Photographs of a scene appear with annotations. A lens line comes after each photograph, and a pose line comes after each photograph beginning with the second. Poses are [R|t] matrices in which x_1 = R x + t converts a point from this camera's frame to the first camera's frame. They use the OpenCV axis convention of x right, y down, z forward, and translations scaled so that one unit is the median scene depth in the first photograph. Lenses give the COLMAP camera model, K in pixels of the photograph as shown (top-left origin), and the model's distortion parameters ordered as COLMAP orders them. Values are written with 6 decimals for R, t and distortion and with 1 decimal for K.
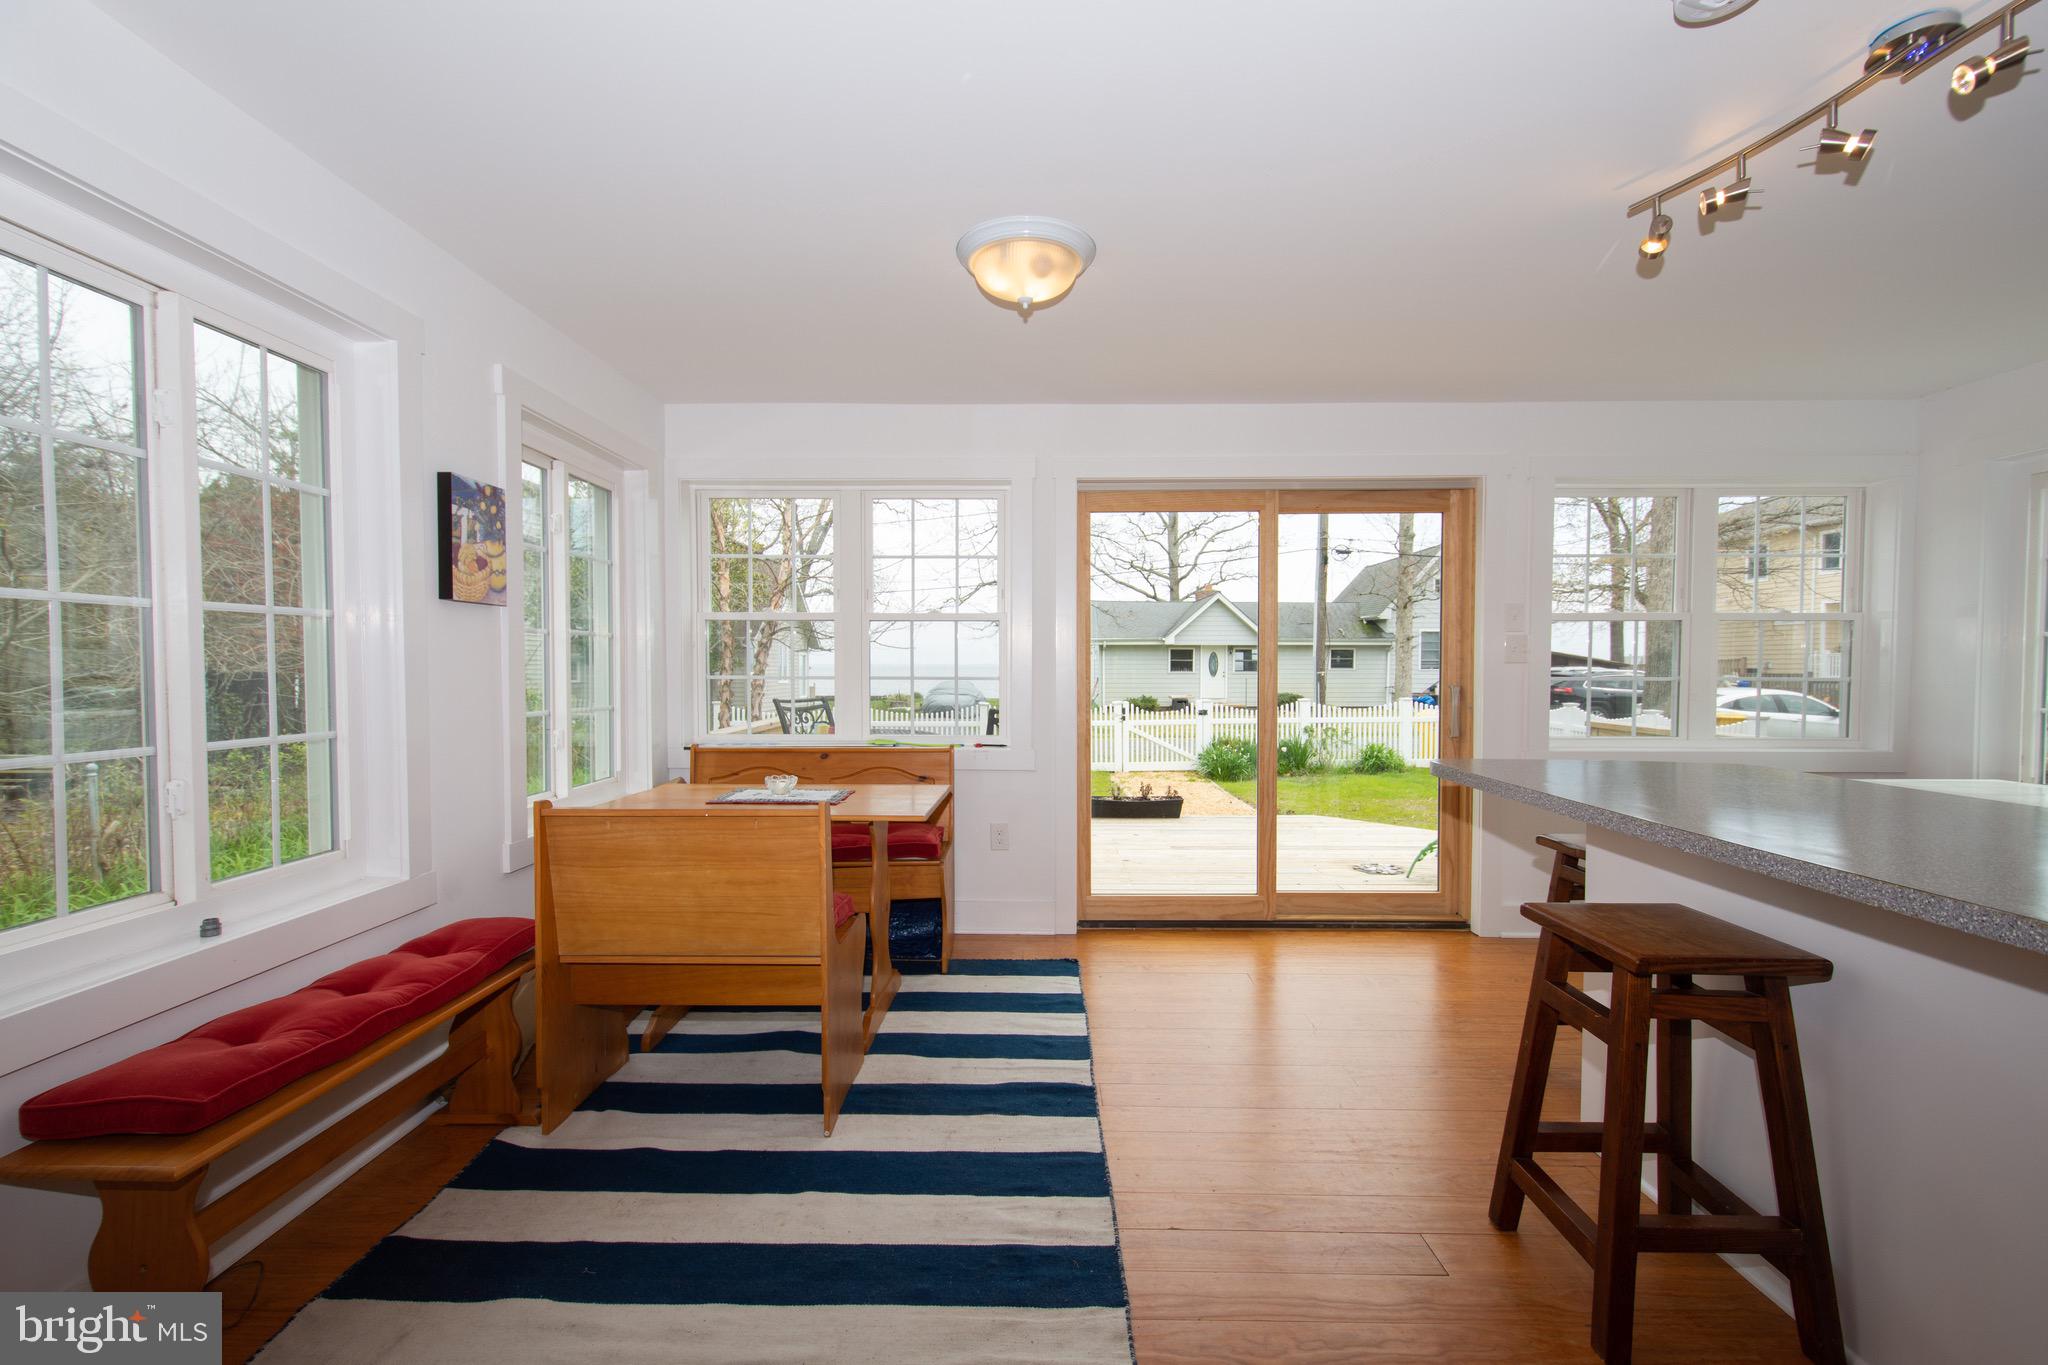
lens RADIAL K [[889.8, 0, 1019.0], [0, 889.8, 692.2], [0, 0, 1]] dist [0.004538, -0.000435]
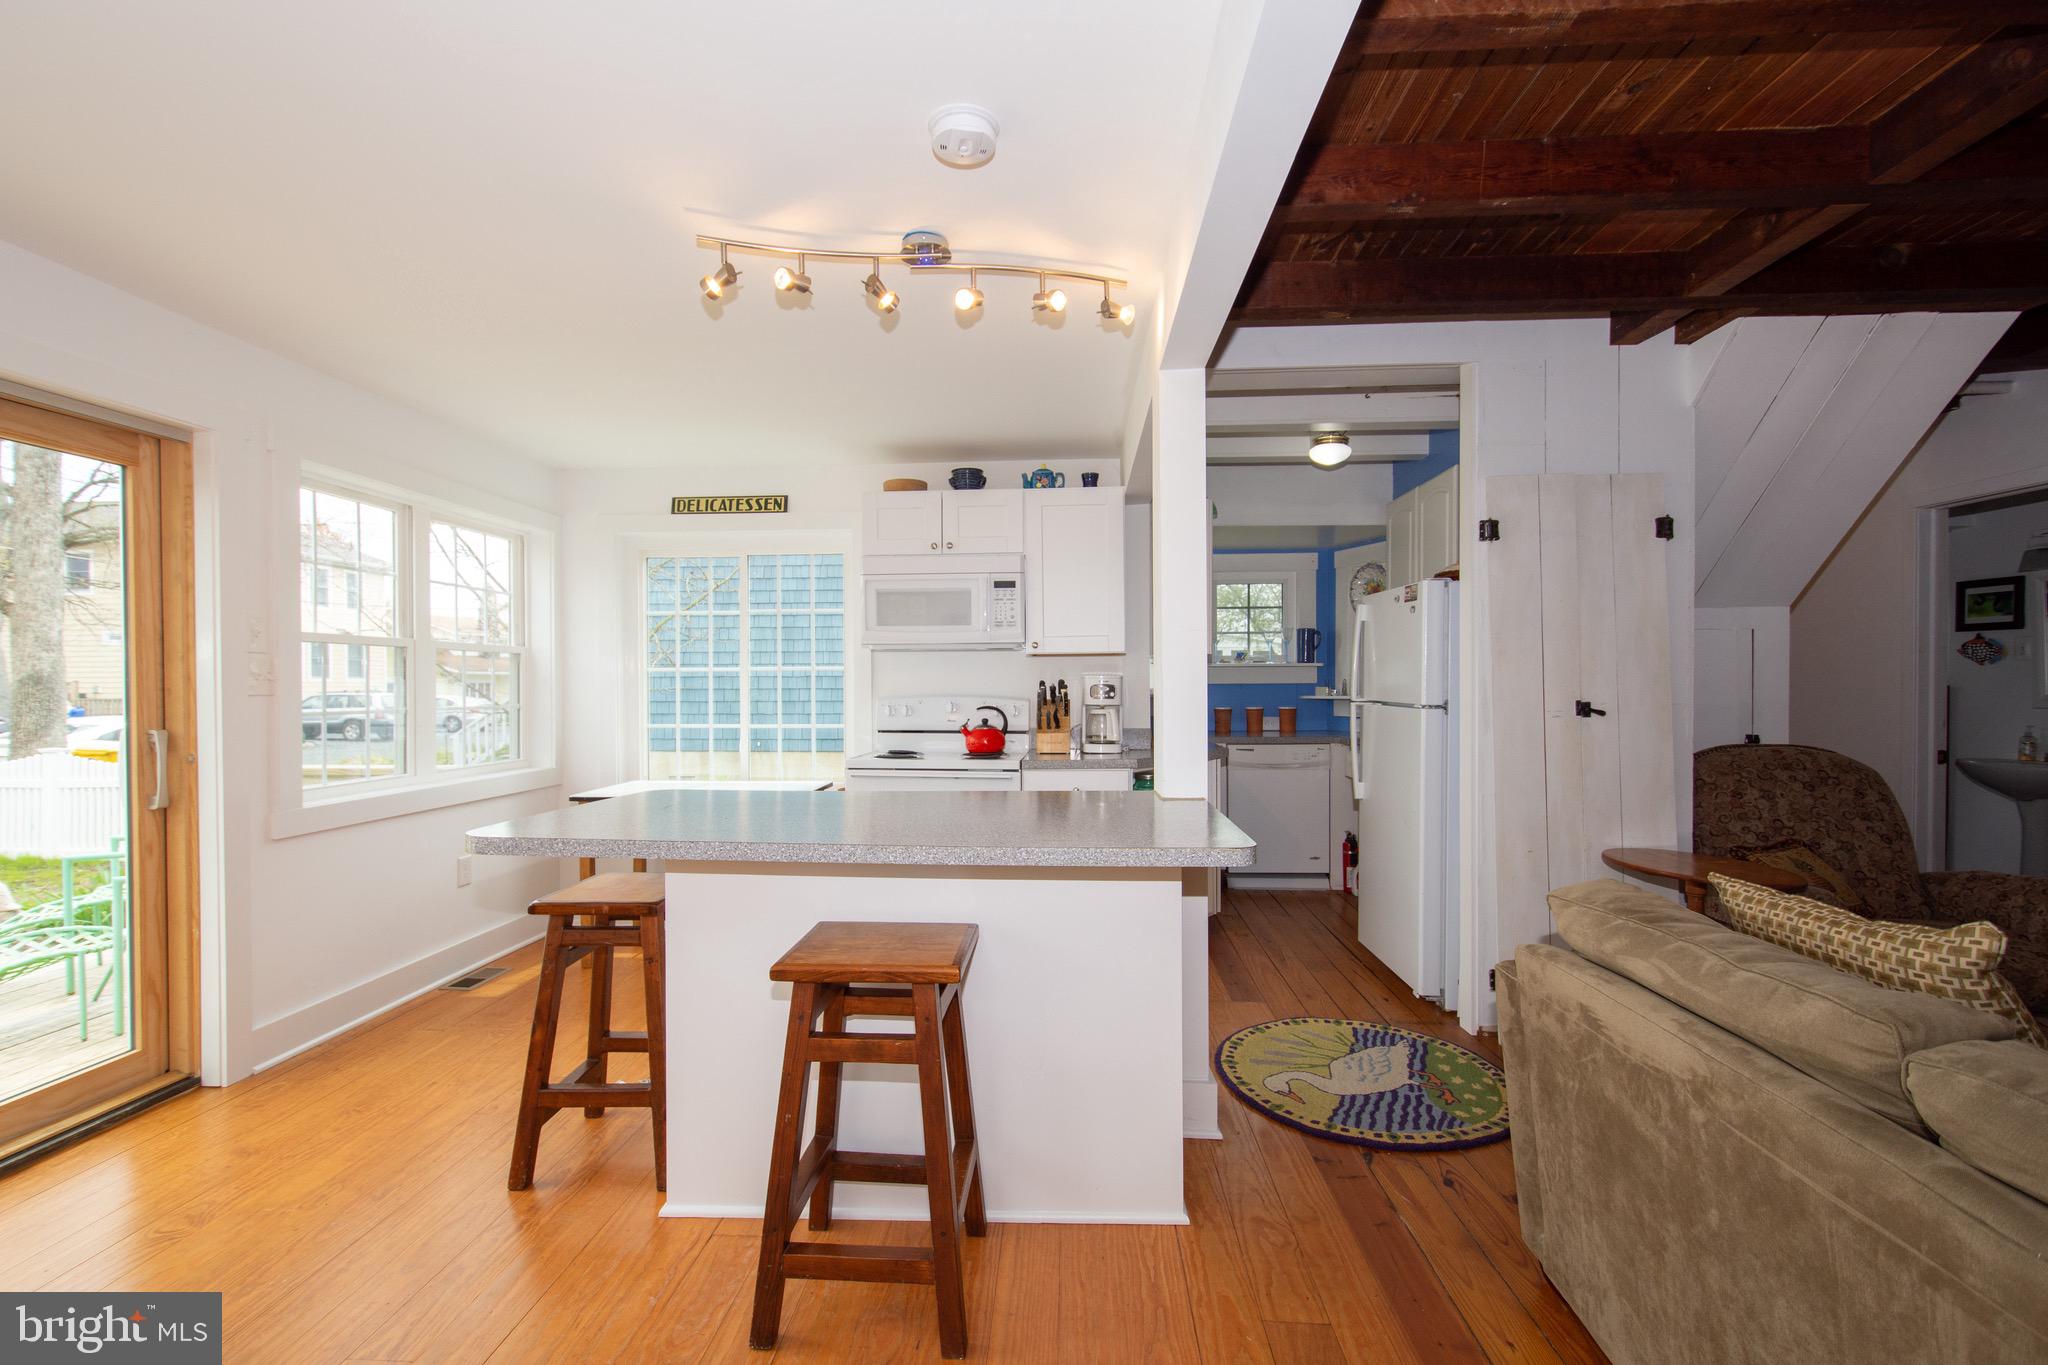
lens RADIAL K [[889.8, 0, 1019.0], [0, 889.8, 692.2], [0, 0, 1]] dist [0.004538, -0.000435]
pose [[0.042712, -0.008528, 0.999051, -0.150745], [0.034670, 0.999374, 0.007049, -0.018643], [-0.998486, 0.034336, 0.042980, 0.325745]]
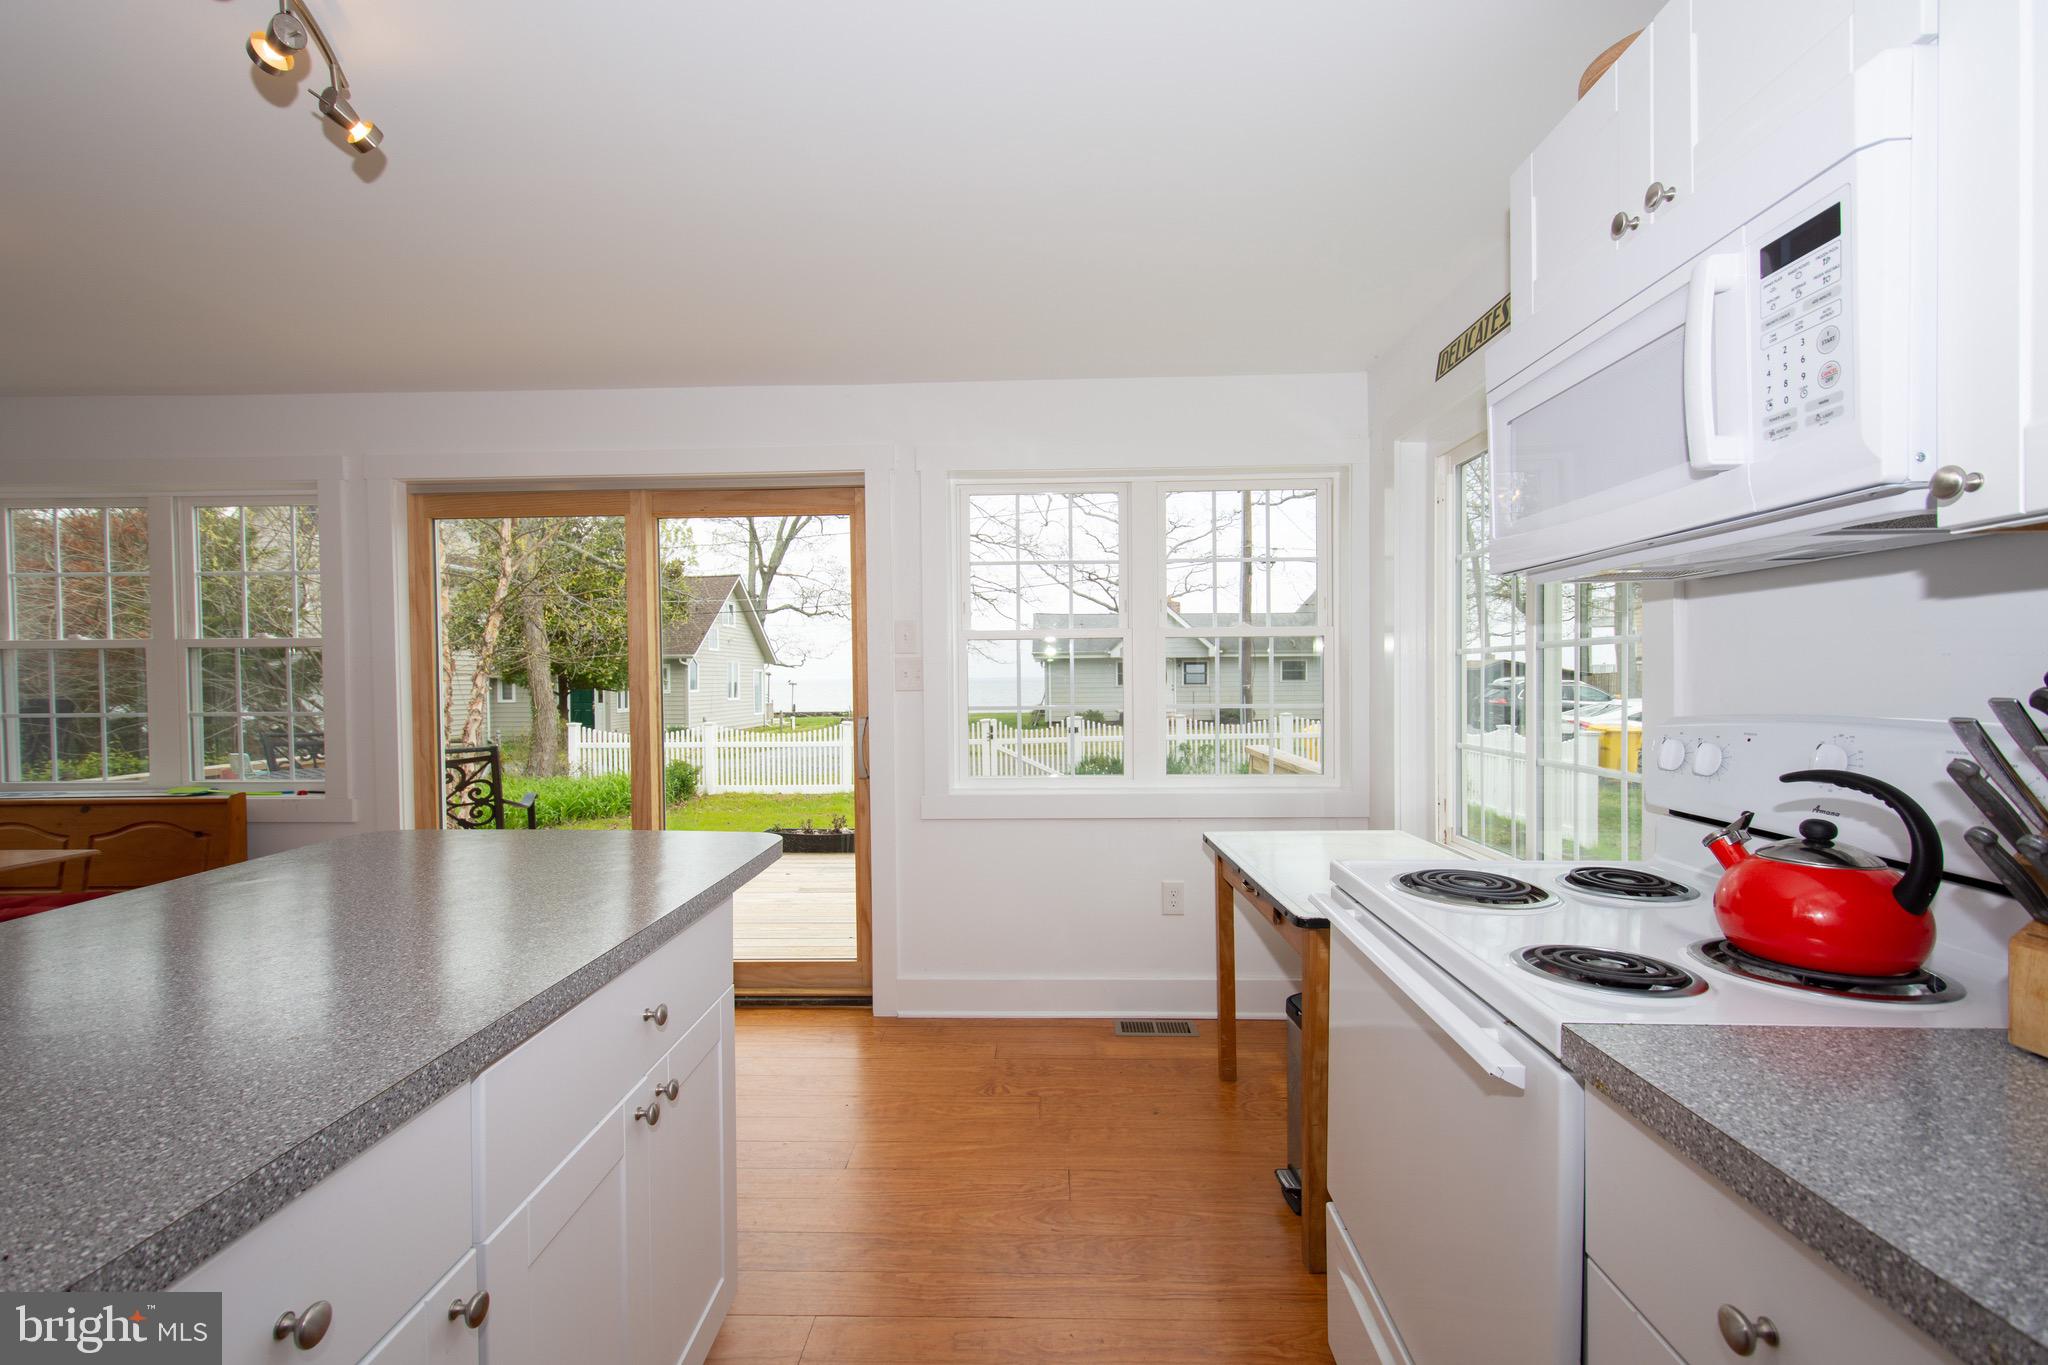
lens RADIAL K [[889.8, 0, 1019.0], [0, 889.8, 692.2], [0, 0, 1]] dist [0.004538, -0.000435]
pose [[0.999804, -0.009360, -0.017433, 0.649222], [0.009104, 0.999851, -0.014655, -0.017308], [0.017567, 0.014493, 0.999741, 0.152721]]
